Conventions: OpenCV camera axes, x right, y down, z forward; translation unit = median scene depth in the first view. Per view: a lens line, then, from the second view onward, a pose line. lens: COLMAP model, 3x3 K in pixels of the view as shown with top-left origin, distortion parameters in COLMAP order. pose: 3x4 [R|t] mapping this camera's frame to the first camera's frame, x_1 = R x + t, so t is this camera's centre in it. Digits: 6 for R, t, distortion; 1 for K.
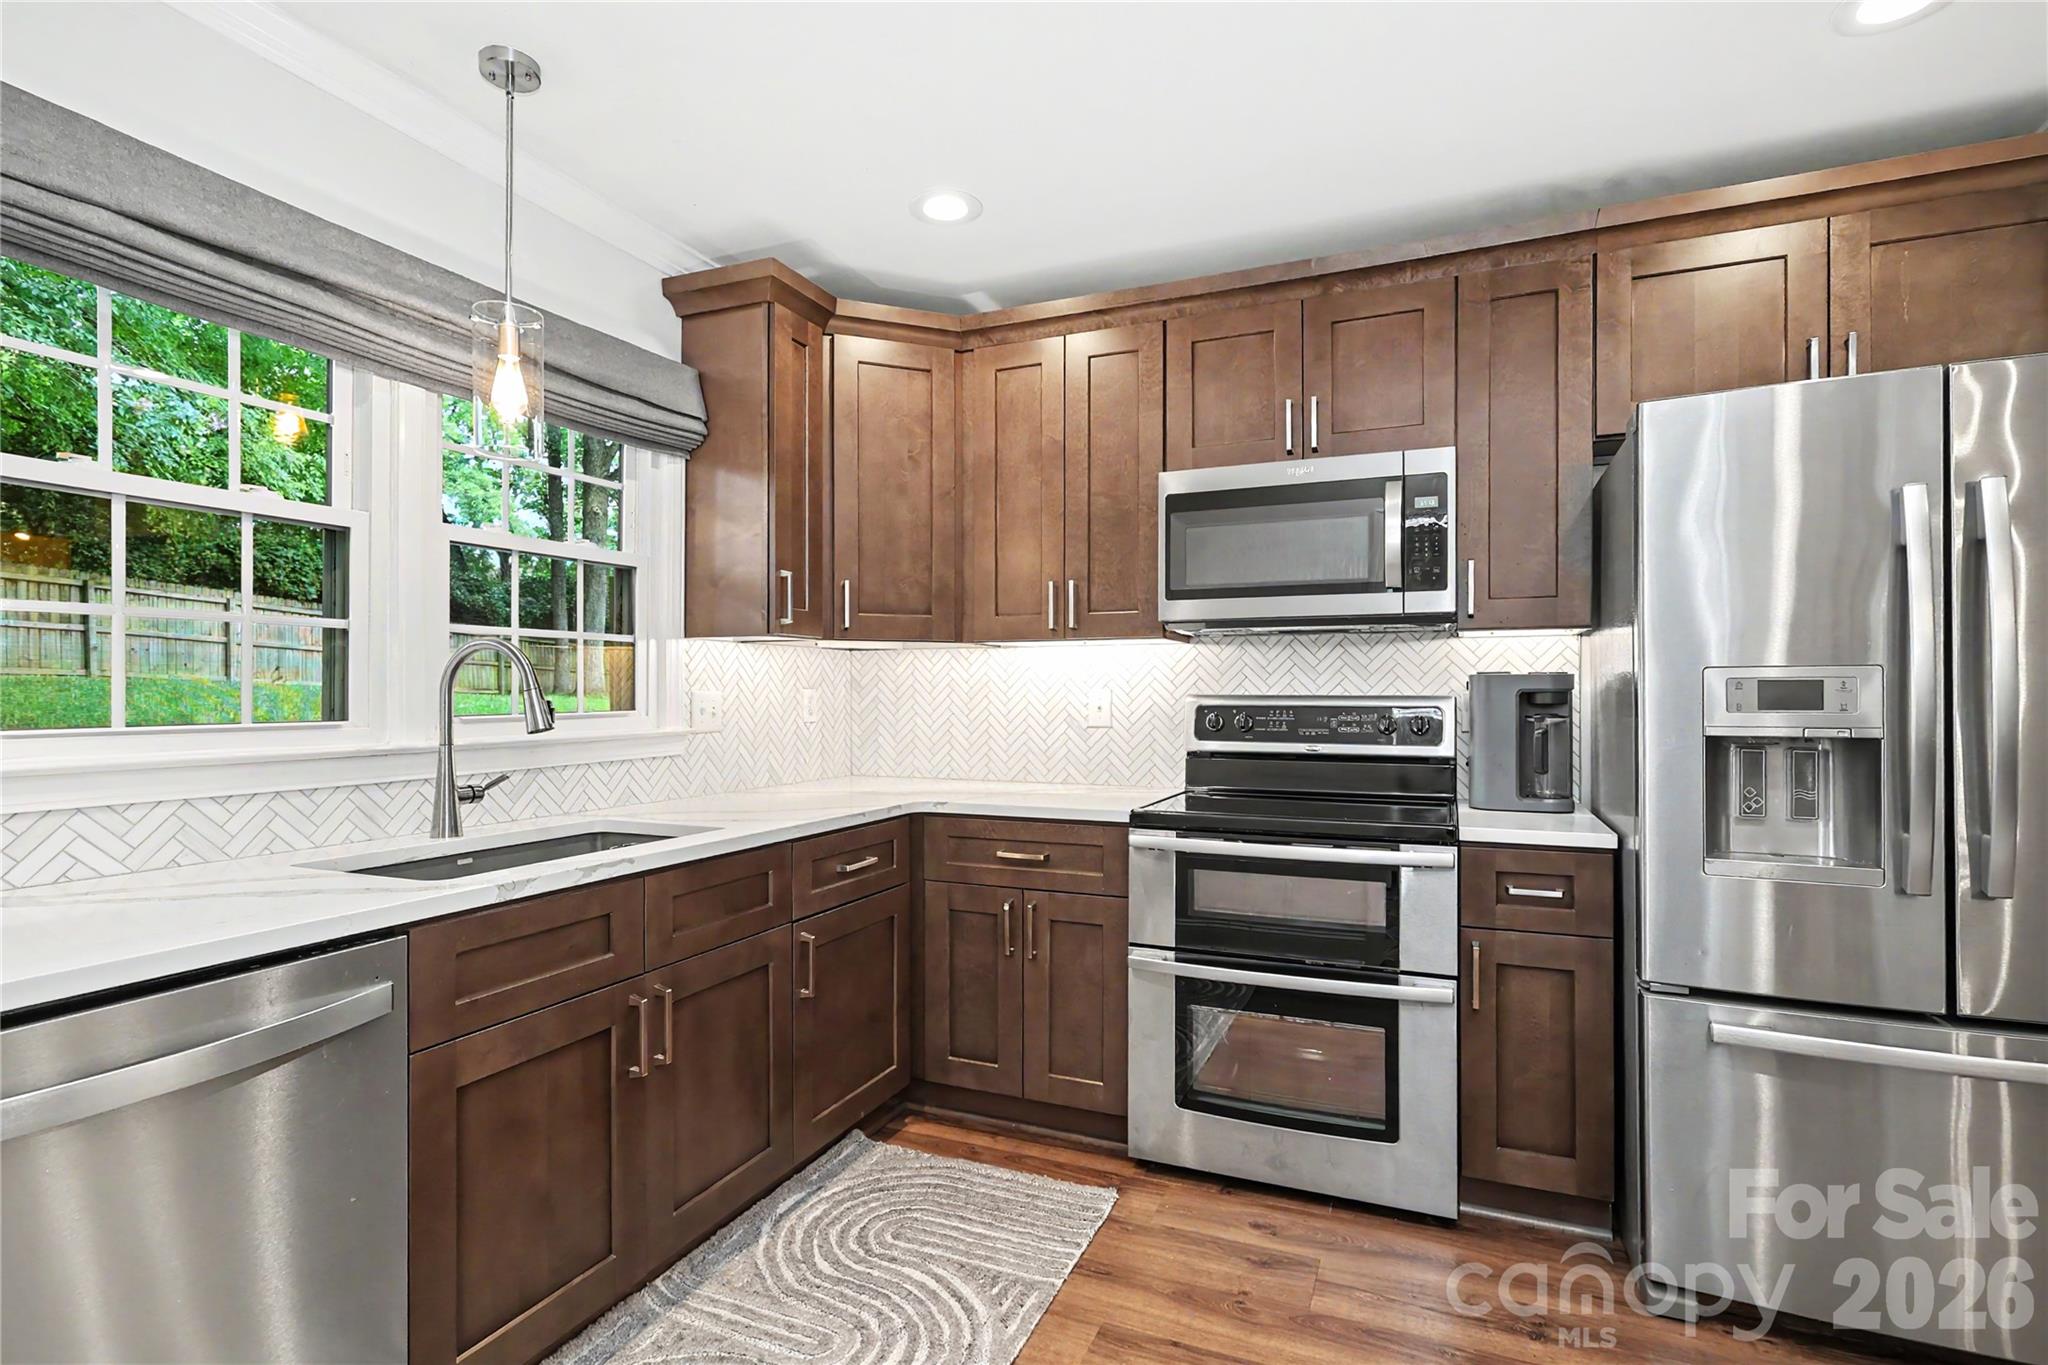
lens RADIAL K [[984.4, 0, 1023.5], [0, 984.4, 692.7], [0, 0, 1]] dist [-0.001692, -0.000107]
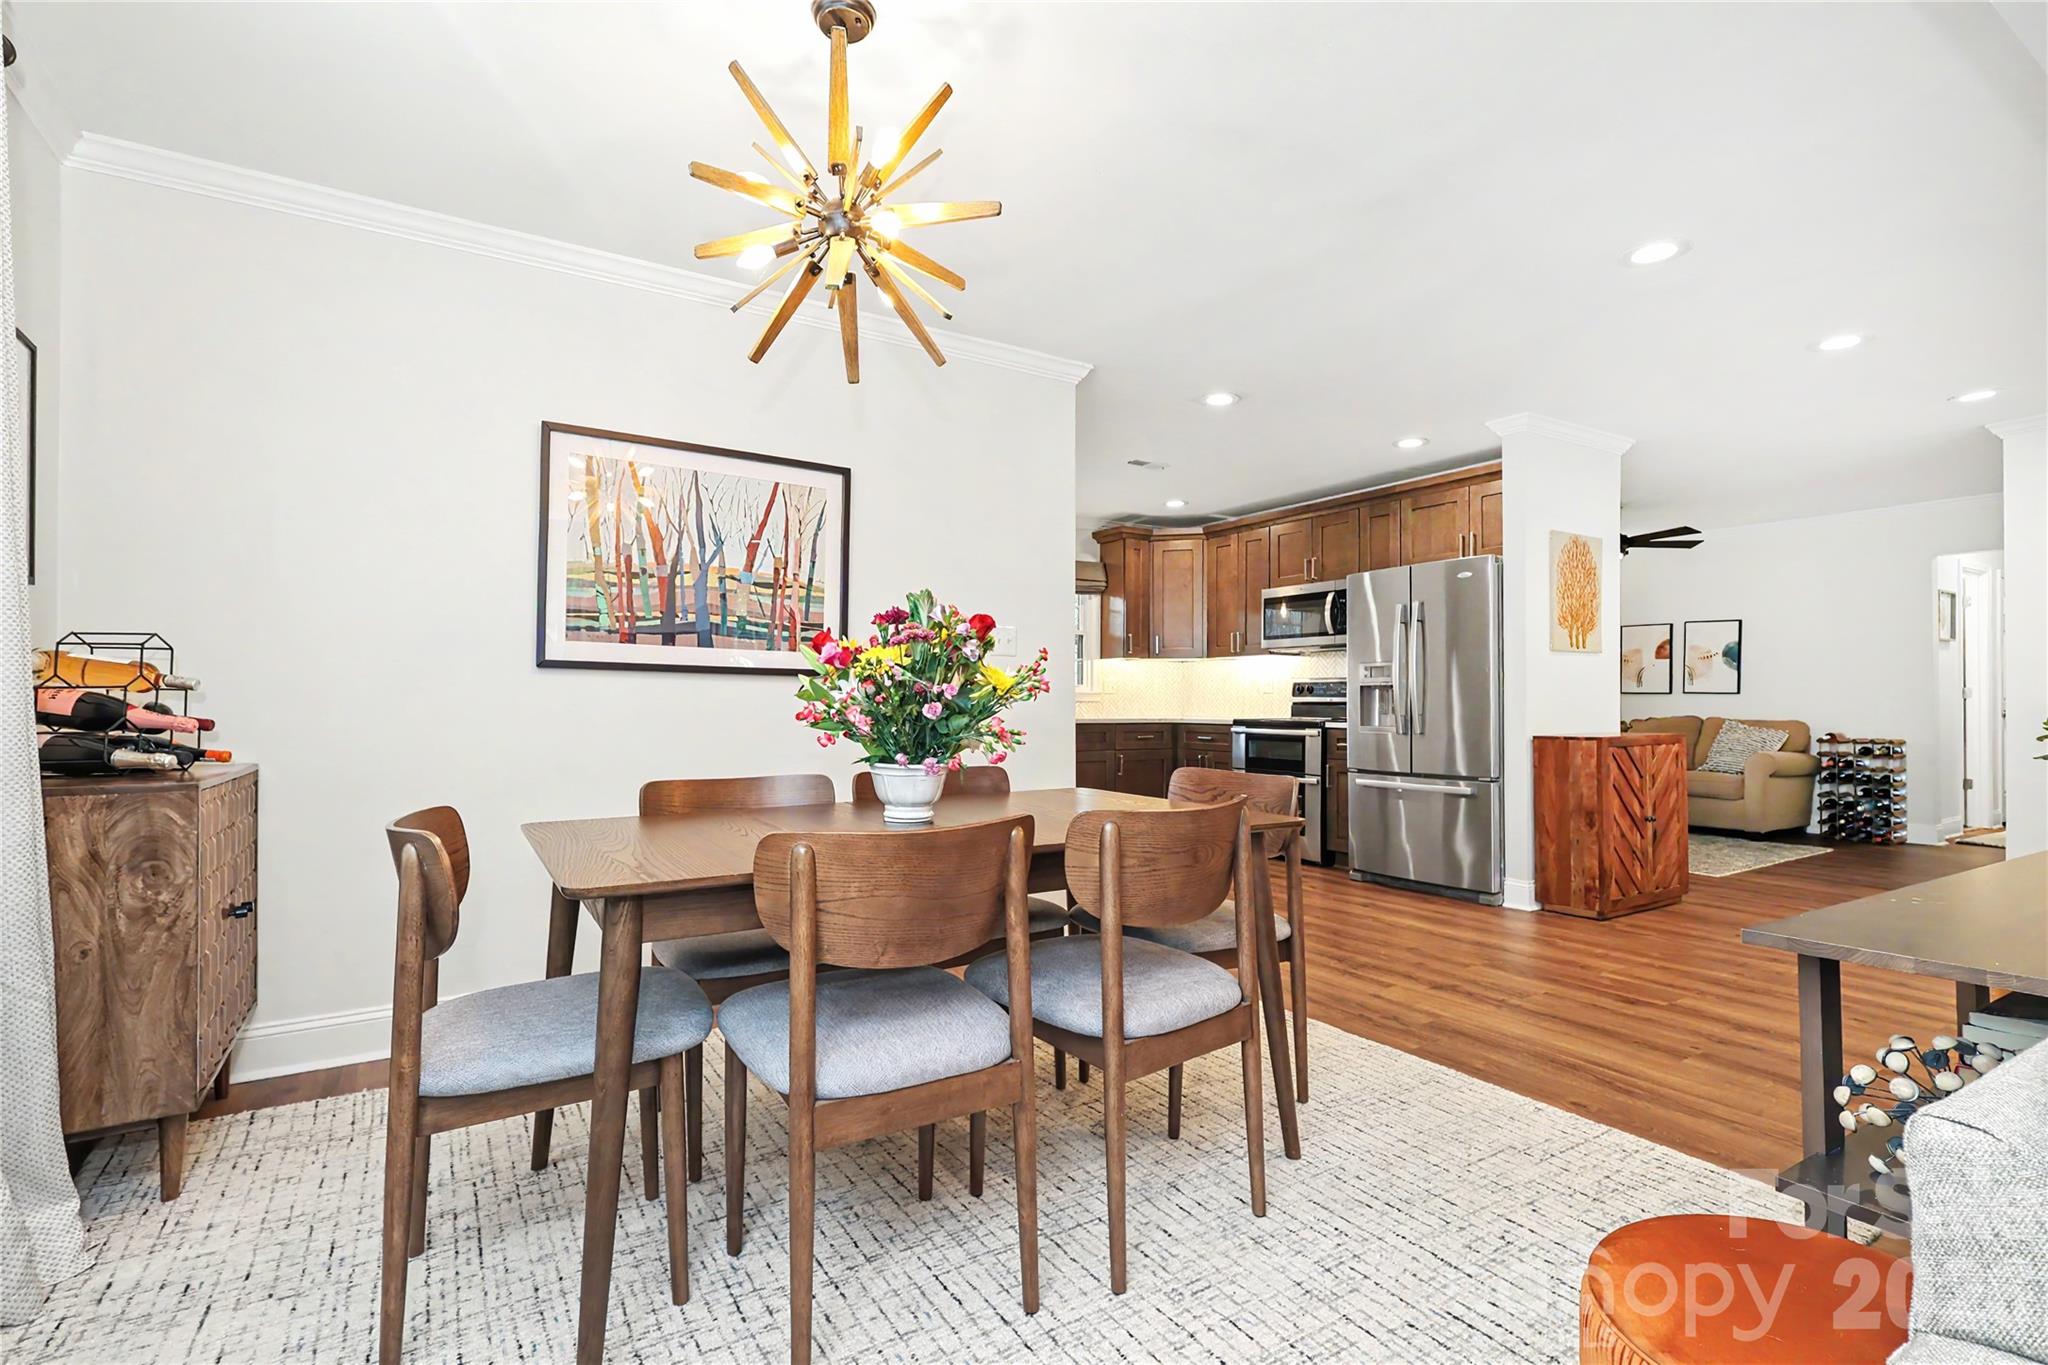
lens RADIAL K [[953.9, 0, 1021.4], [0, 953.9, 692.2], [0, 0, 1]] dist [-0.000580, 0.000134]
pose [[0.821014, -0.004372, -0.570891, 1.126613], [-0.001365, 0.999953, -0.009622, 0.070186], [0.570906, 0.008679, 0.820969, -1.491887]]
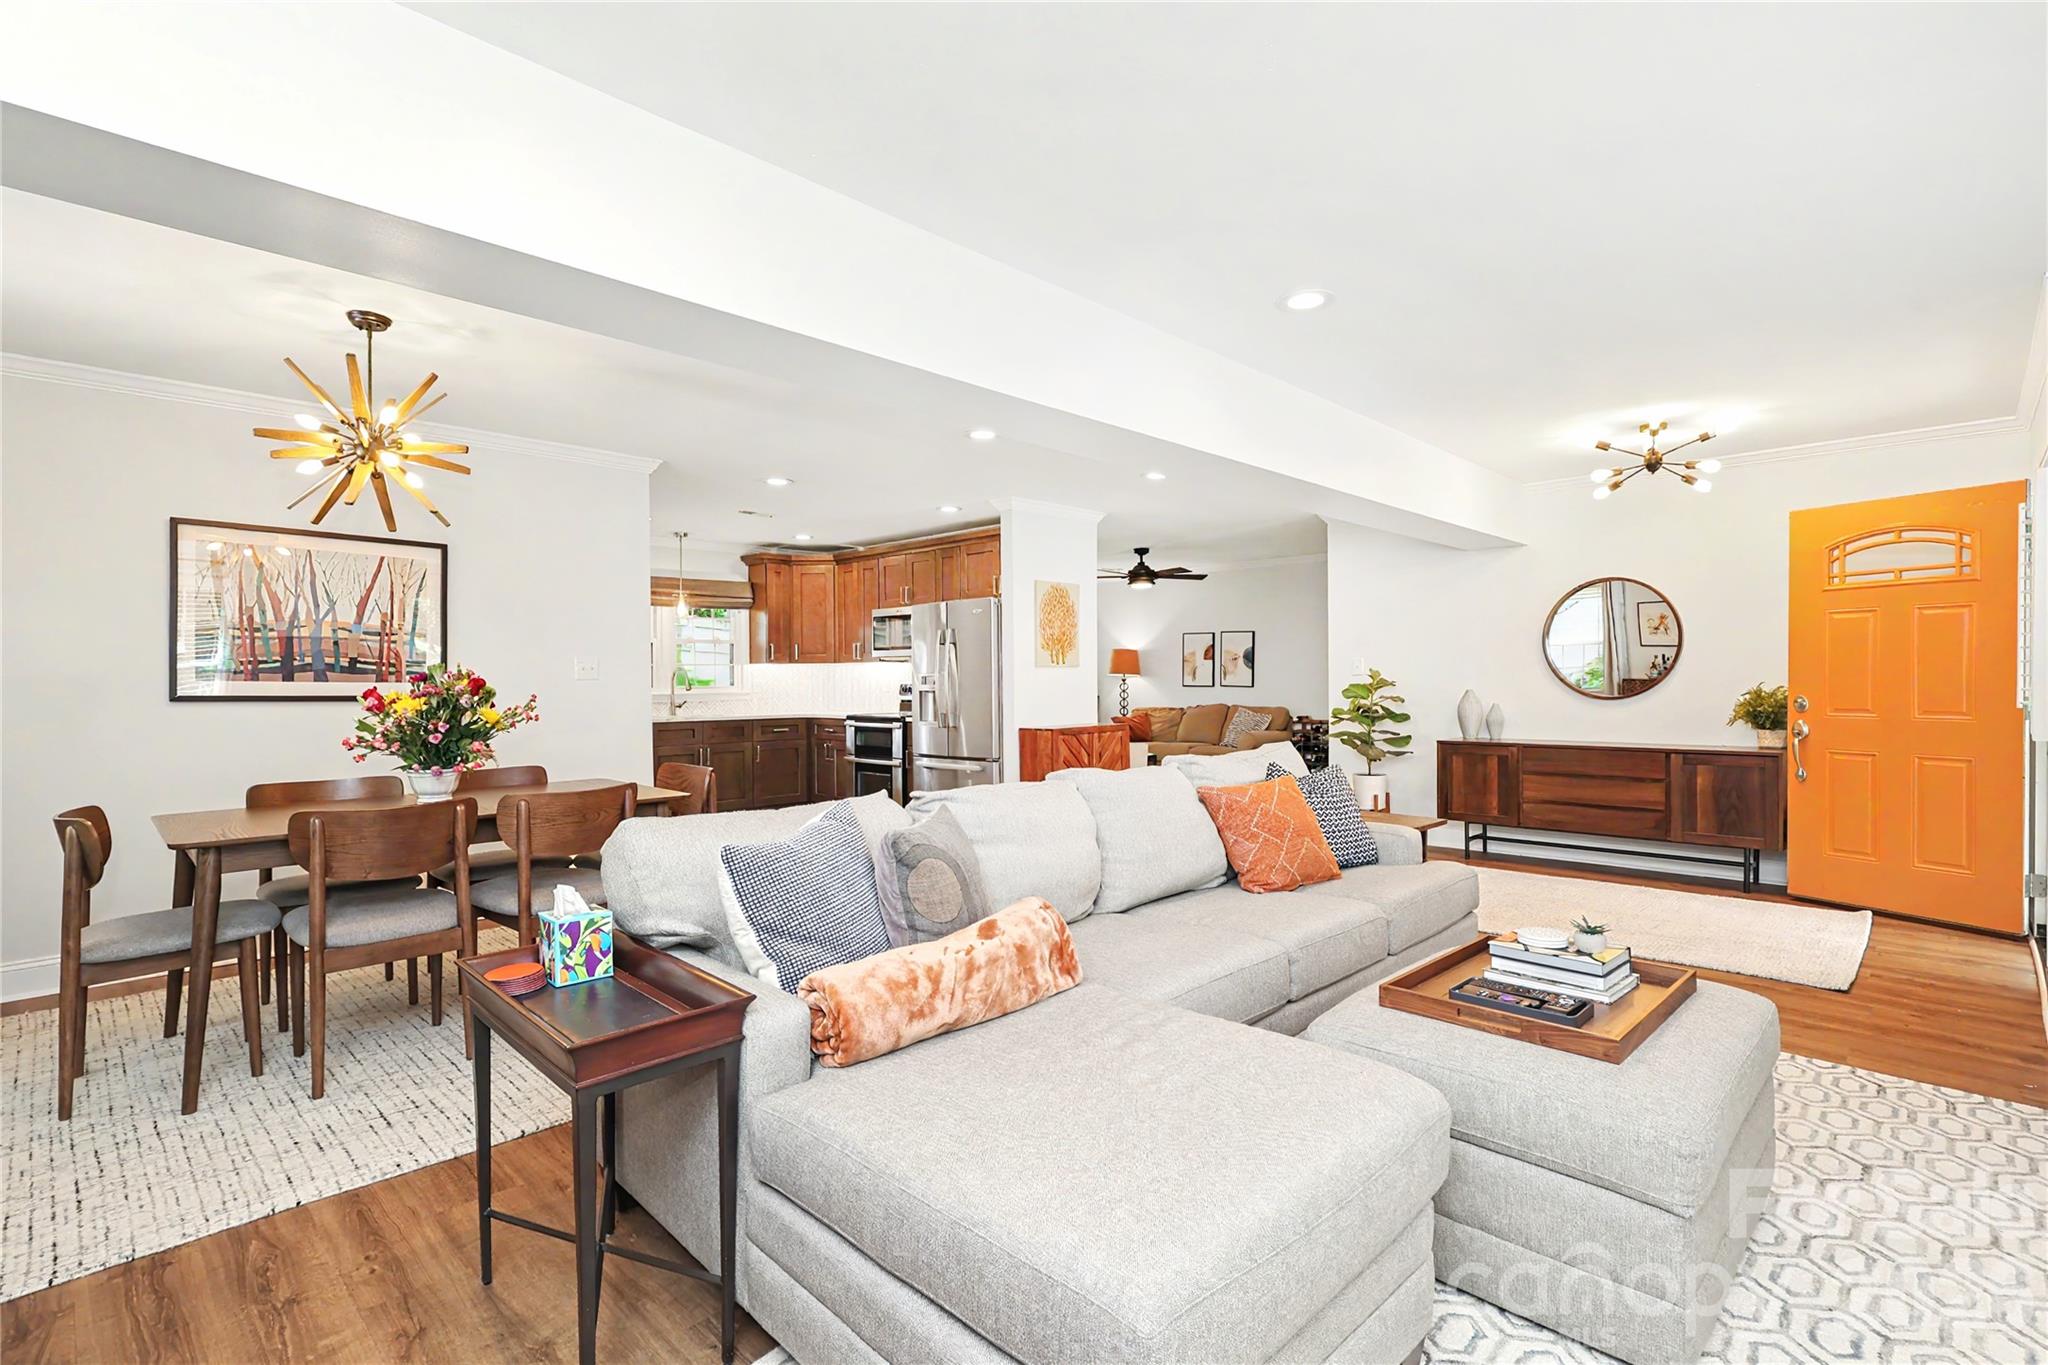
lens RADIAL K [[959.1, 0, 1021.3], [0, 959.1, 687.4], [0, 0, 1]] dist [0.001602, 0.001307]
pose [[0.930029, -0.004653, -0.367457, 1.864655], [0.008134, 0.999936, 0.007925, 0.003633], [0.367397, -0.010360, 0.930007, -1.831311]]
